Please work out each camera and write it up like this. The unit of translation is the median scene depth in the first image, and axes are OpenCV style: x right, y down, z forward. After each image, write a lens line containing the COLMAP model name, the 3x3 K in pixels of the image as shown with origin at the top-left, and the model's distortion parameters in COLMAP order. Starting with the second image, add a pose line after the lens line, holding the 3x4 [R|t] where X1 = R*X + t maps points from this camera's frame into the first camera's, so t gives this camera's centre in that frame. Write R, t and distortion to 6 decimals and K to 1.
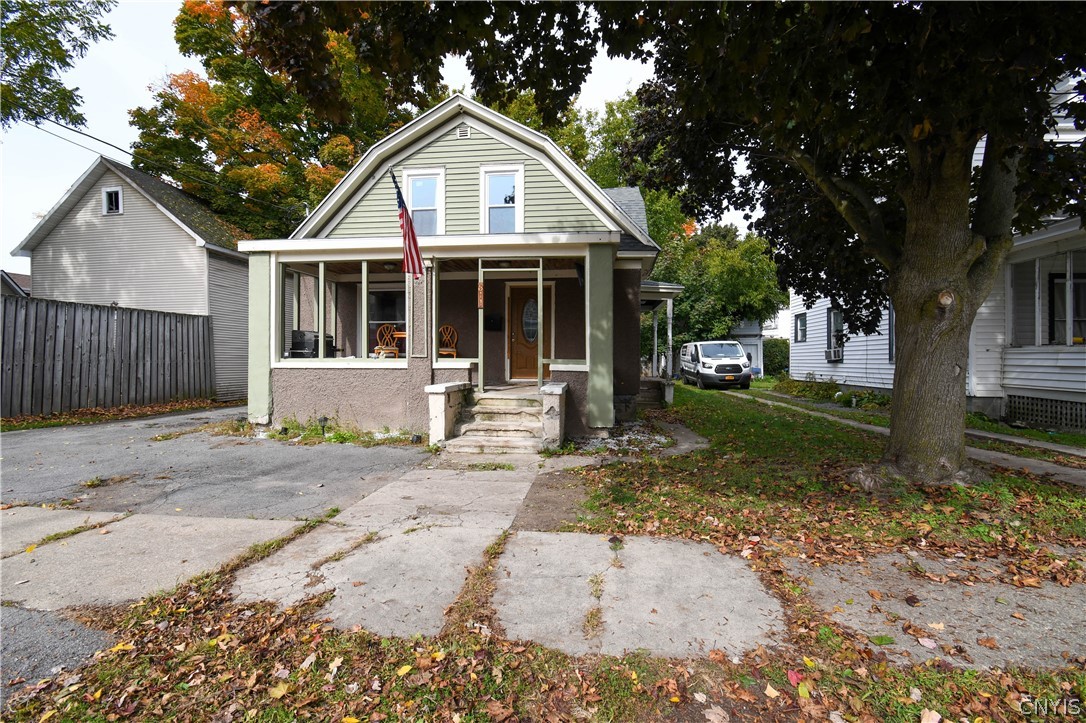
lens RADIAL K [[506.8, 0, 541.3], [0, 506.8, 359.6], [0, 0, 1]] dist [0.020995, -0.027509]
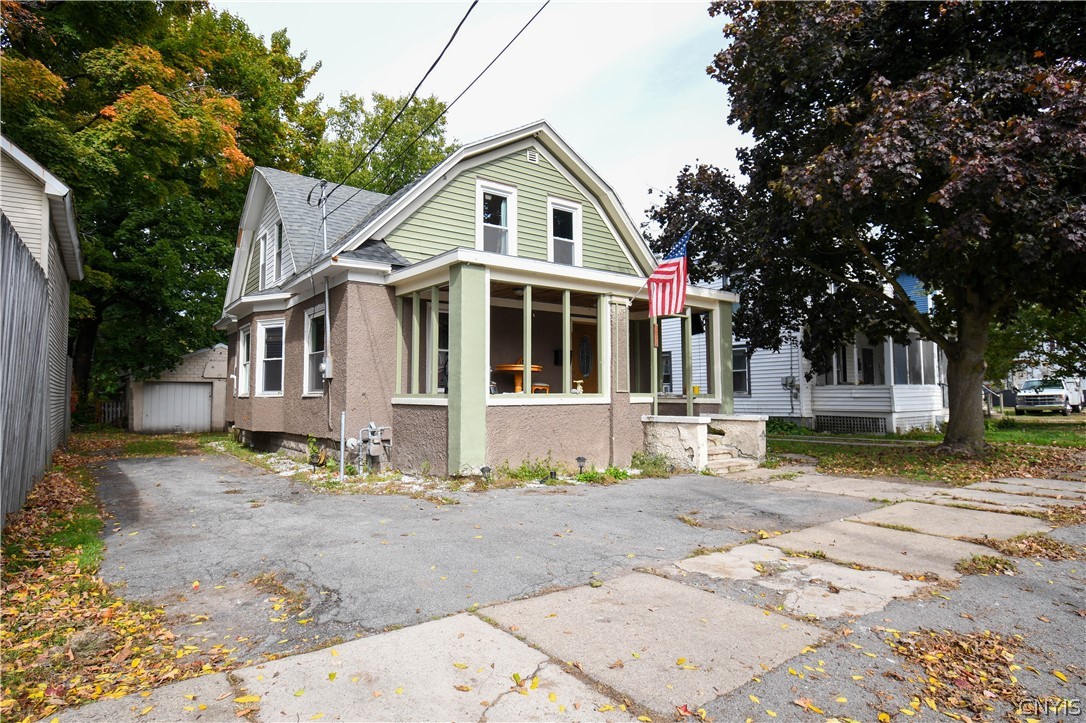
lens RADIAL K [[621.0, 0, 561.2], [0, 621.0, 358.7], [0, 0, 1]] dist [0.002724, -0.000443]
pose [[0.695560, 0.037415, 0.717493, -1.038845], [0.007690, 0.998198, -0.059508, 0.001030], [-0.718427, 0.046909, 0.694019, 0.189260]]
